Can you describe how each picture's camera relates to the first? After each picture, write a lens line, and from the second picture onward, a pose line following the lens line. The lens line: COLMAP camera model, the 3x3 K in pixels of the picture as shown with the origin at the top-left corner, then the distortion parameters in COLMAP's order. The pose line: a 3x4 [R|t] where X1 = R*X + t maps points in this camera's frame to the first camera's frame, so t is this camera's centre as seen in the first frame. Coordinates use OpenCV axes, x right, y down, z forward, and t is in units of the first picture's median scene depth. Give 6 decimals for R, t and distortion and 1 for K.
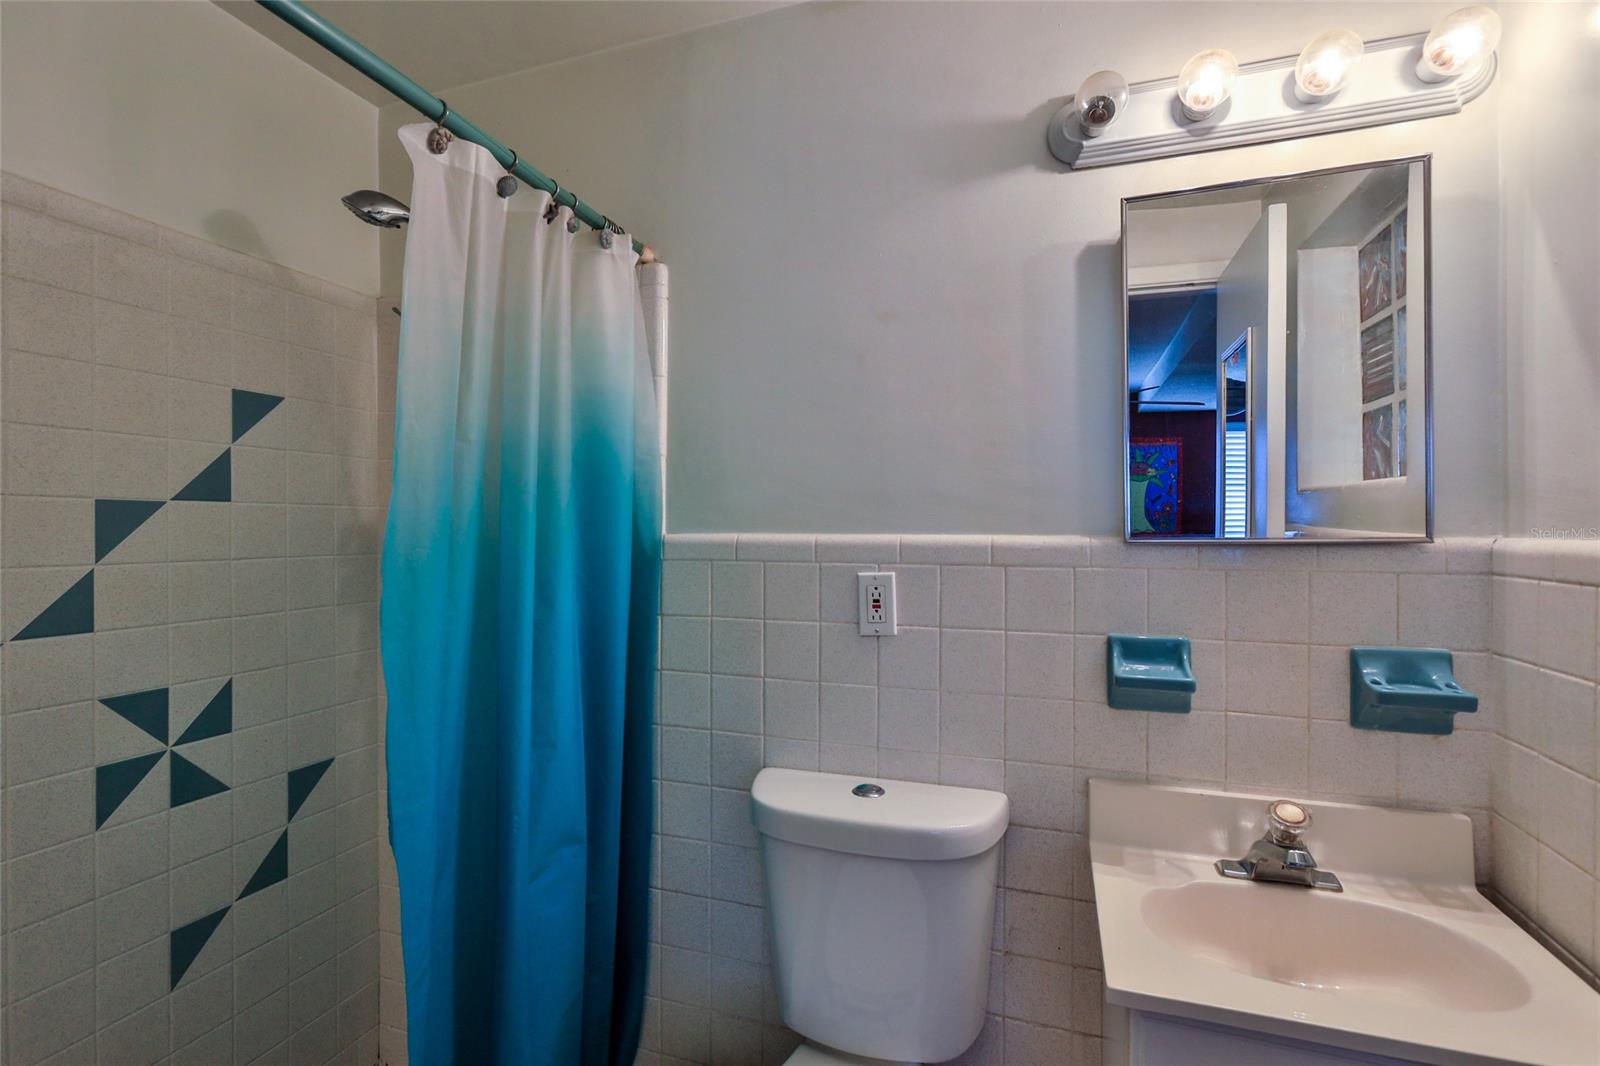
lens RADIAL K [[744.4, 0, 794.2], [0, 744.4, 524.2], [0, 0, 1]] dist [-0.012932, 0.000579]
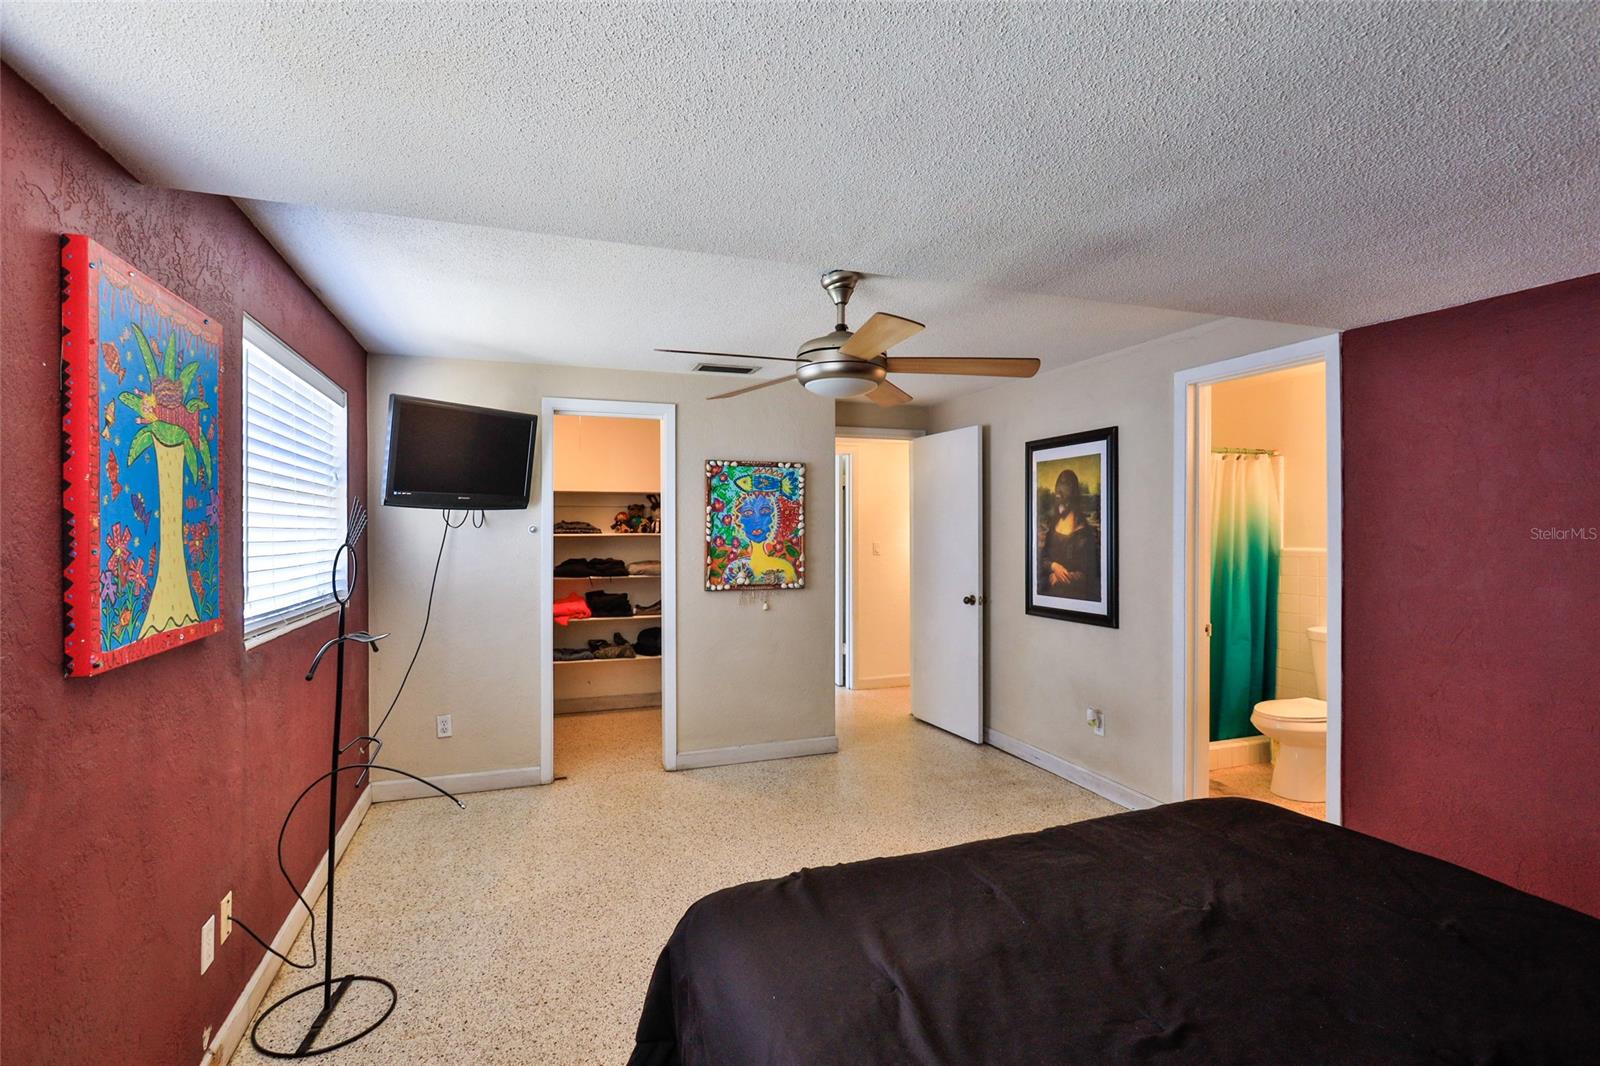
lens RADIAL K [[744.4, 0, 791.2], [0, 744.4, 534.9], [0, 0, 1]] dist [-0.012932, 0.000579]
pose [[0.624192, -0.000116, -0.781271, 0.990012], [-0.003071, 0.999992, -0.002601, -0.026977], [0.781265, 0.004023, 0.624186, -2.582452]]
